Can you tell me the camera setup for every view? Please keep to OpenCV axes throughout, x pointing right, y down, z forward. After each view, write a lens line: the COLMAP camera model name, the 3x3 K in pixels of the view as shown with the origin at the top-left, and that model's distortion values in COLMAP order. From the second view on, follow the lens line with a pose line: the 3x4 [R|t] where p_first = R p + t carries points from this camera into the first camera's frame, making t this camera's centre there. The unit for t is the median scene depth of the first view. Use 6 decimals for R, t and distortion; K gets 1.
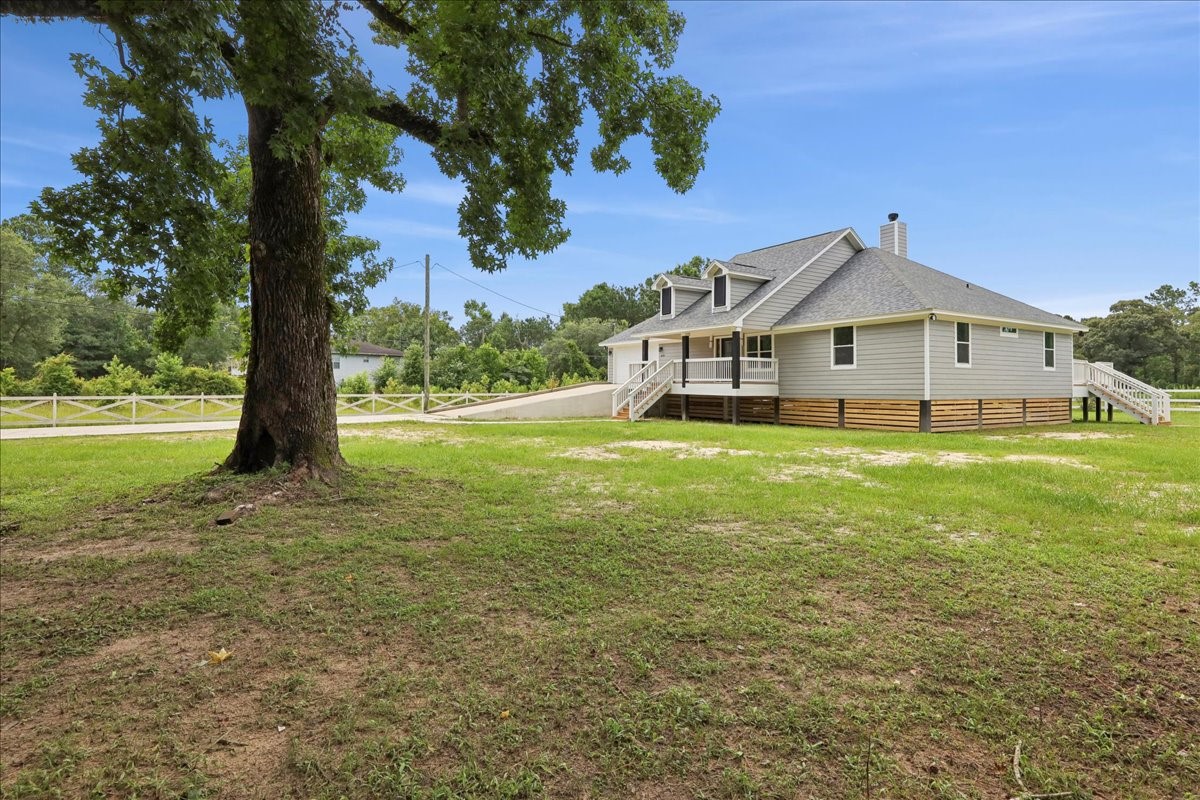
lens RADIAL K [[641.5, 0, 600.0], [0, 641.5, 400.0], [0, 0, 1]] dist [-0.000844, 0.000108]
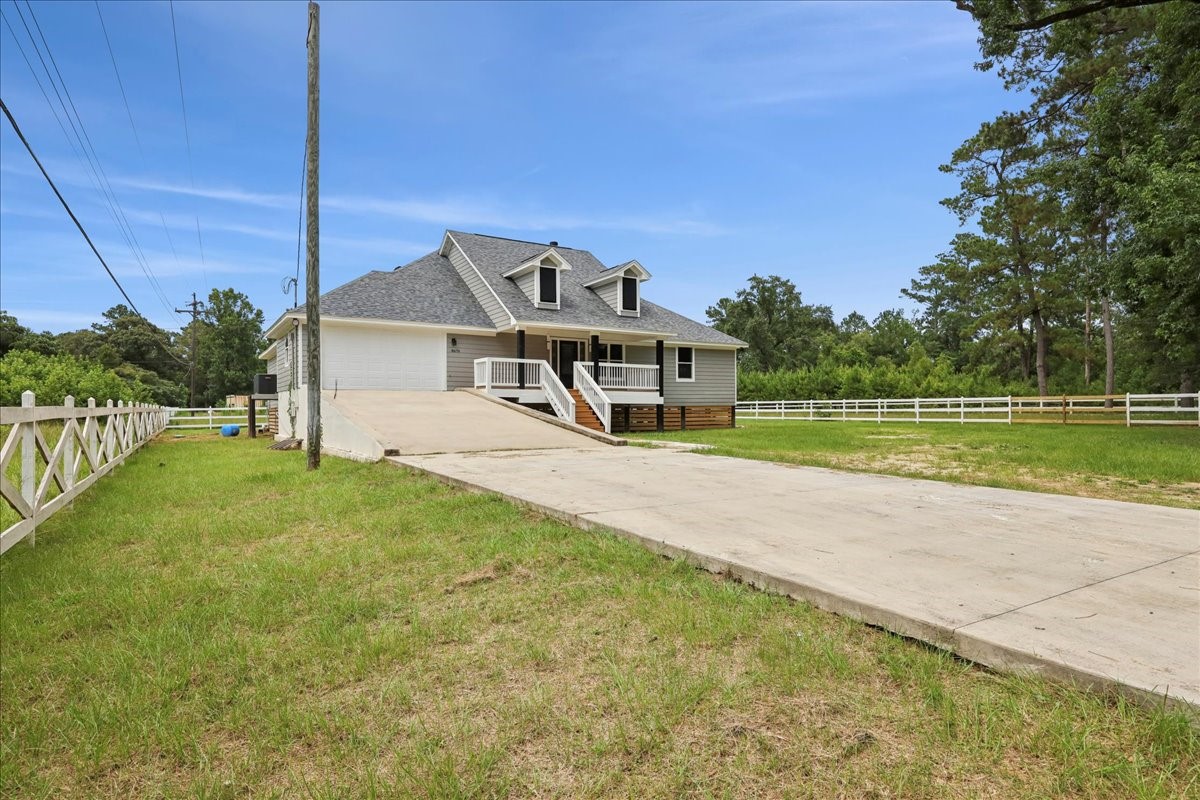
lens RADIAL K [[641.5, 0, 600.0], [0, 641.5, 400.0], [0, 0, 1]] dist [-0.000844, 0.000108]
pose [[-0.000868, 0.007851, 0.999969, -0.823643], [0.023218, 0.999700, -0.007828, -0.007530], [-0.999730, 0.023211, -0.001050, 1.137155]]
